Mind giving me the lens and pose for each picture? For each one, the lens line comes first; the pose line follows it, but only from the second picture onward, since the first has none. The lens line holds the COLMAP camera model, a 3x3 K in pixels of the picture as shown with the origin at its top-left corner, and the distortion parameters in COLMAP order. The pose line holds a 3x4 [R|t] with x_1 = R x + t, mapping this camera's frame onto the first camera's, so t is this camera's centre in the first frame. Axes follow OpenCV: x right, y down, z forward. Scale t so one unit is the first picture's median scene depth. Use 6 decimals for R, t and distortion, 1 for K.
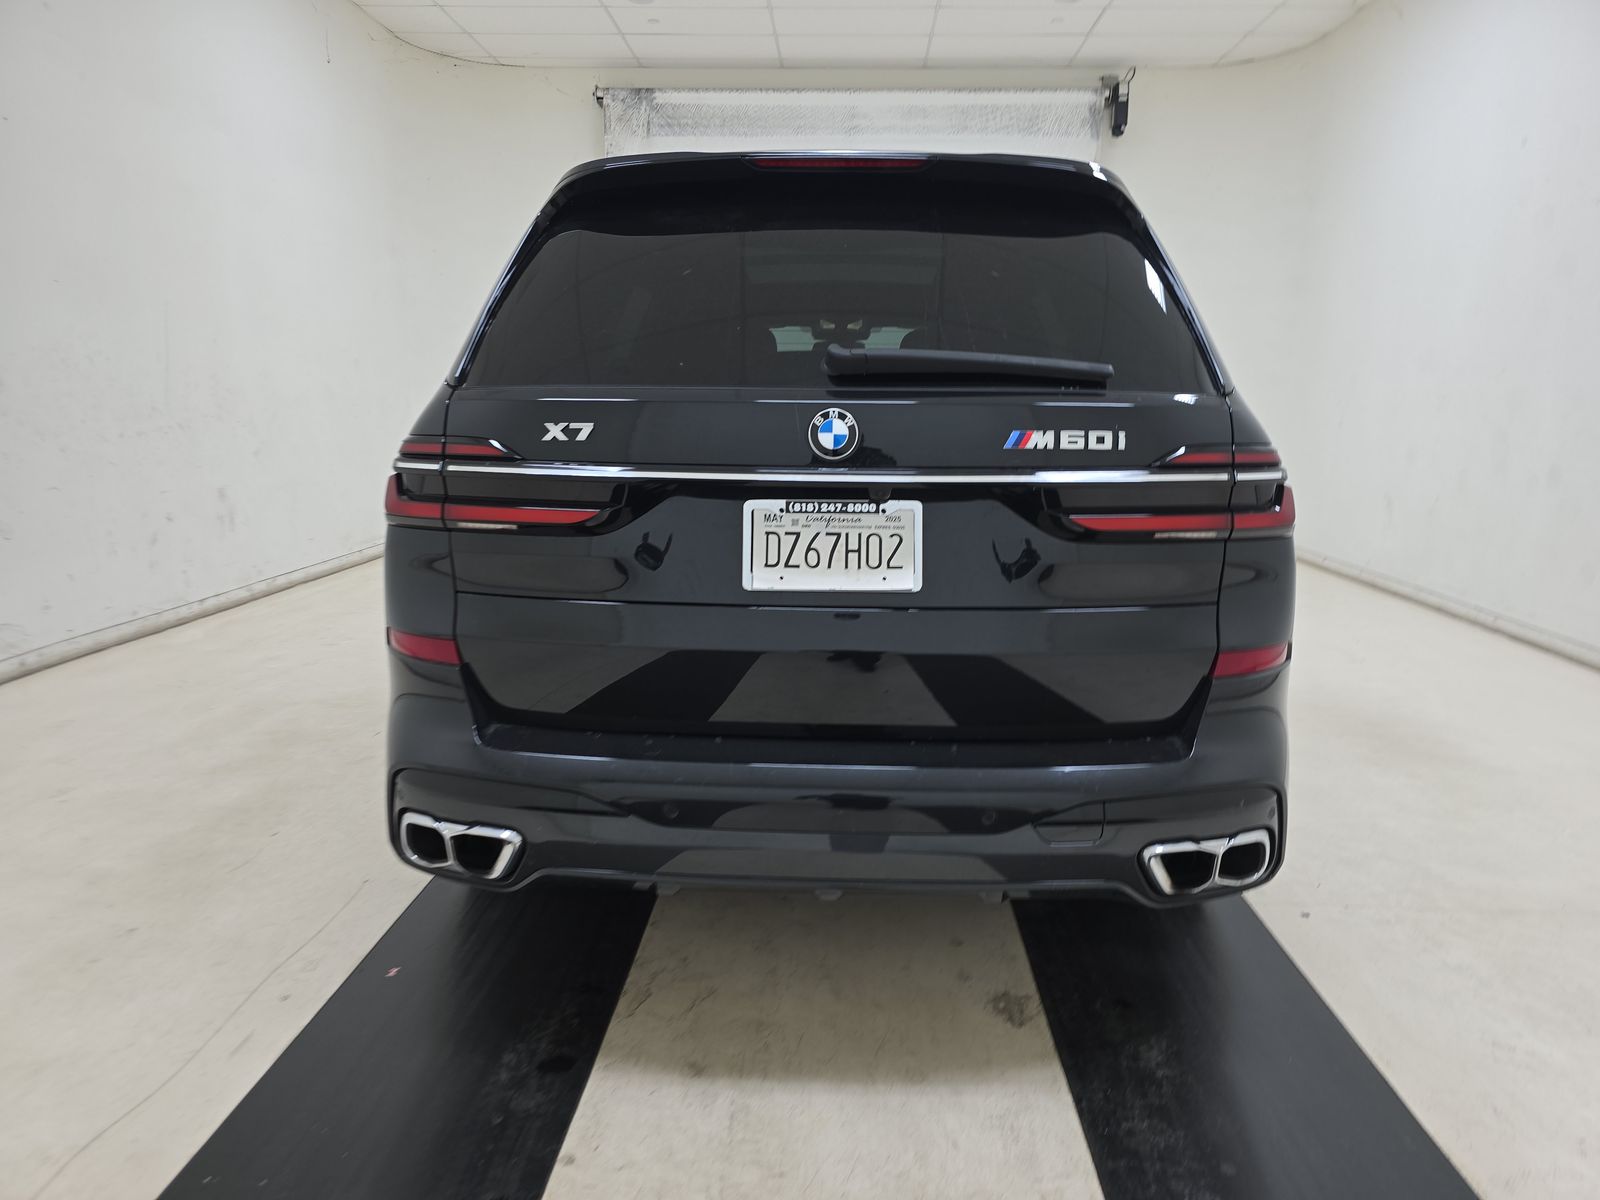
lens RADIAL K [[1078.2, 0, 843.7], [0, 1078.2, 606.6], [0, 0, 1]] dist [0.032294, -0.014592]
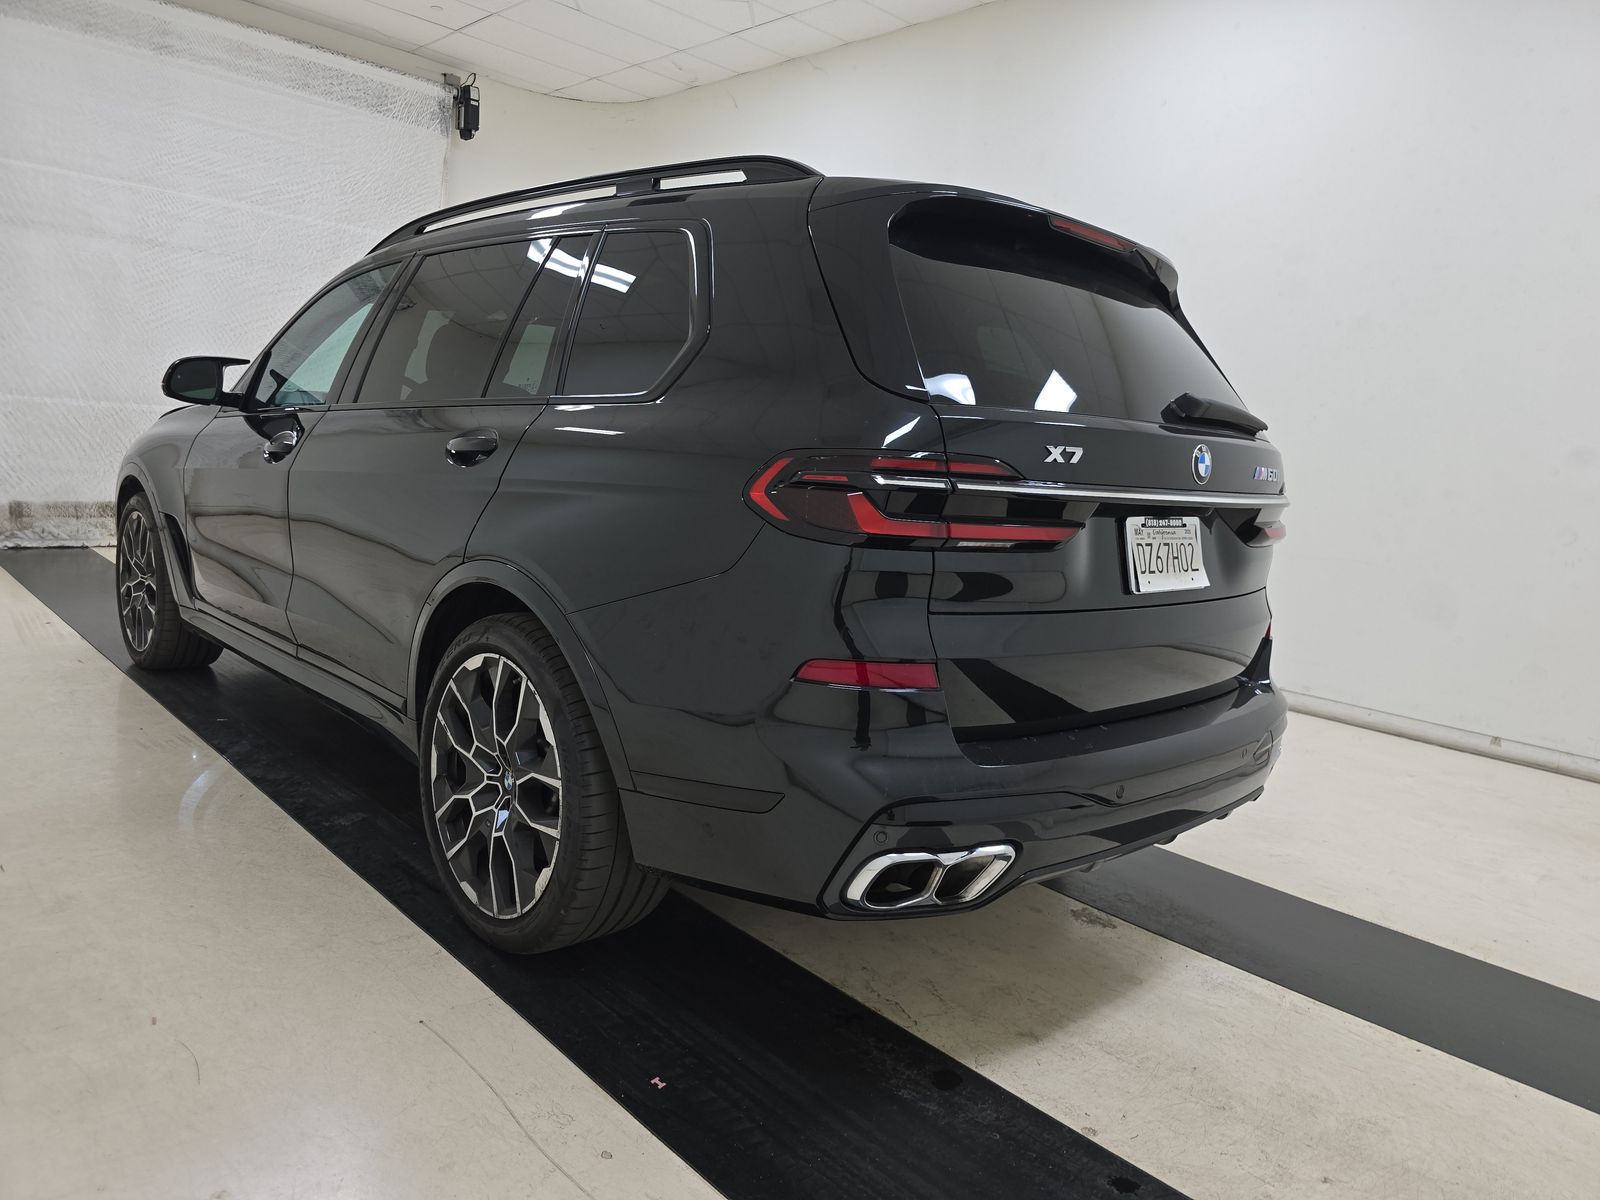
lens RADIAL K [[1078.2, 0, 797.7], [0, 1078.2, 597.8], [0, 0, 1]] dist [0.032294, -0.014592]
pose [[0.703268, -0.057792, 0.708572, -1.177471], [0.063152, 0.997829, 0.018705, -0.055649], [-0.708115, 0.031593, 0.705390, 0.425395]]
